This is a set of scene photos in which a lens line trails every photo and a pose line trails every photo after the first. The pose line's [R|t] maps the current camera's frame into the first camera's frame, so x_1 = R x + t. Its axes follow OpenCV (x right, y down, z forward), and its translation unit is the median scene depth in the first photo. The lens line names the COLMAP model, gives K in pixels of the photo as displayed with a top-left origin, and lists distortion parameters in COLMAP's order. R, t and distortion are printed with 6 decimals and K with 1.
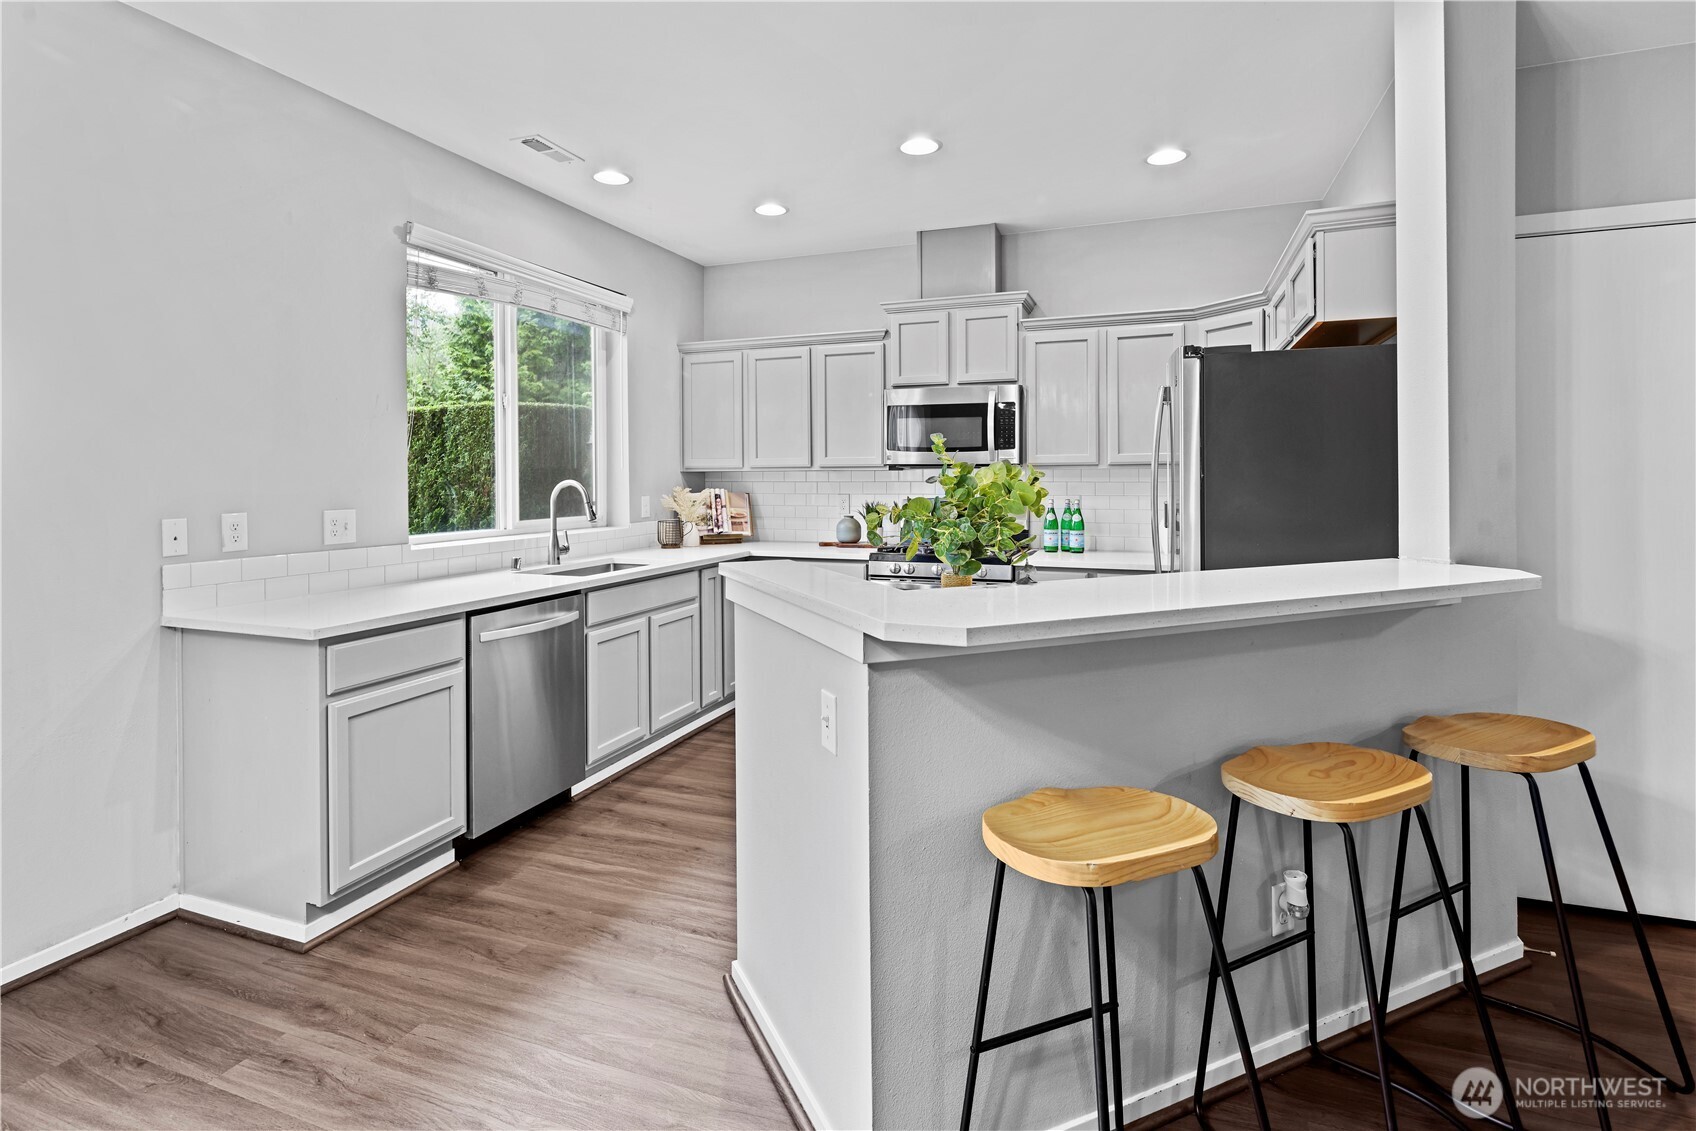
lens RADIAL K [[823.3, 0, 847.5], [0, 823.3, 483.8], [0, 0, 1]] dist [0.014247, 0.000720]
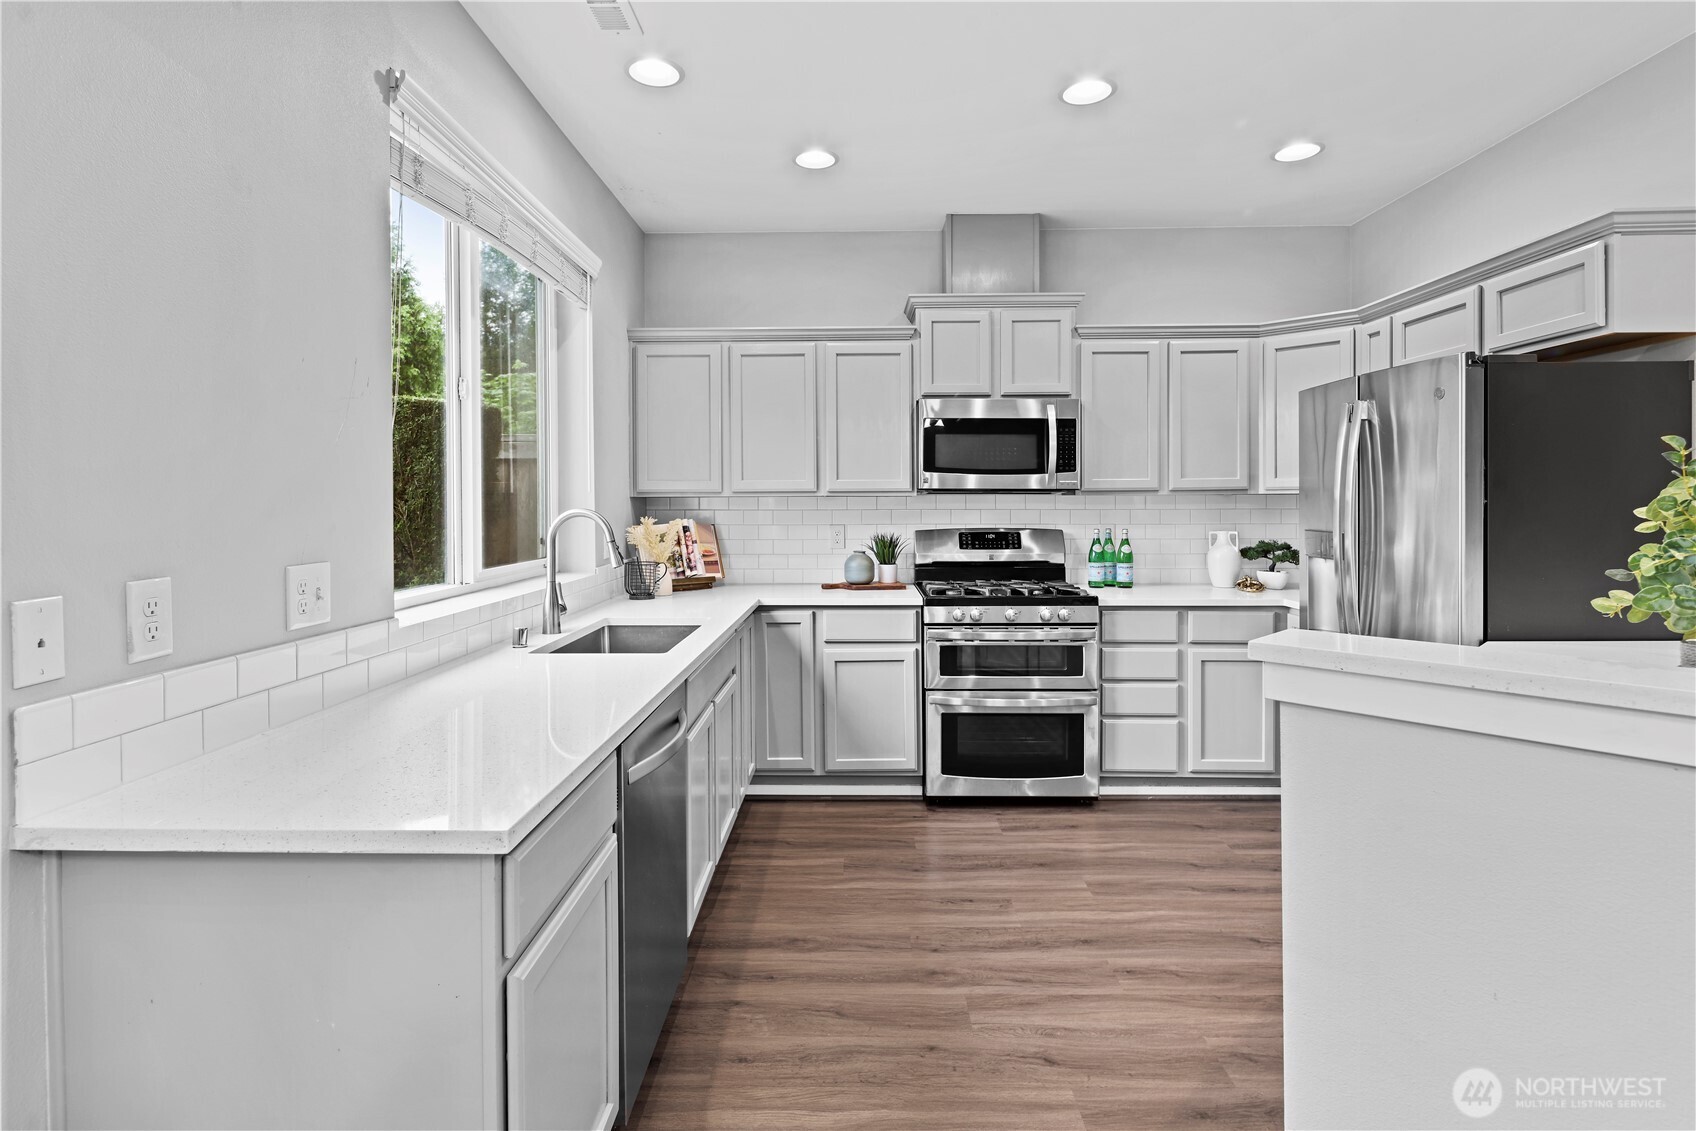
lens RADIAL K [[823.3, 0, 844.8], [0, 823.3, 511.6], [0, 0, 1]] dist [0.014247, 0.000720]
pose [[0.943768, -0.003115, 0.330593, -0.310249], [0.002791, 0.999995, 0.001455, -0.002046], [-0.330596, -0.000451, 0.943772, 0.247612]]
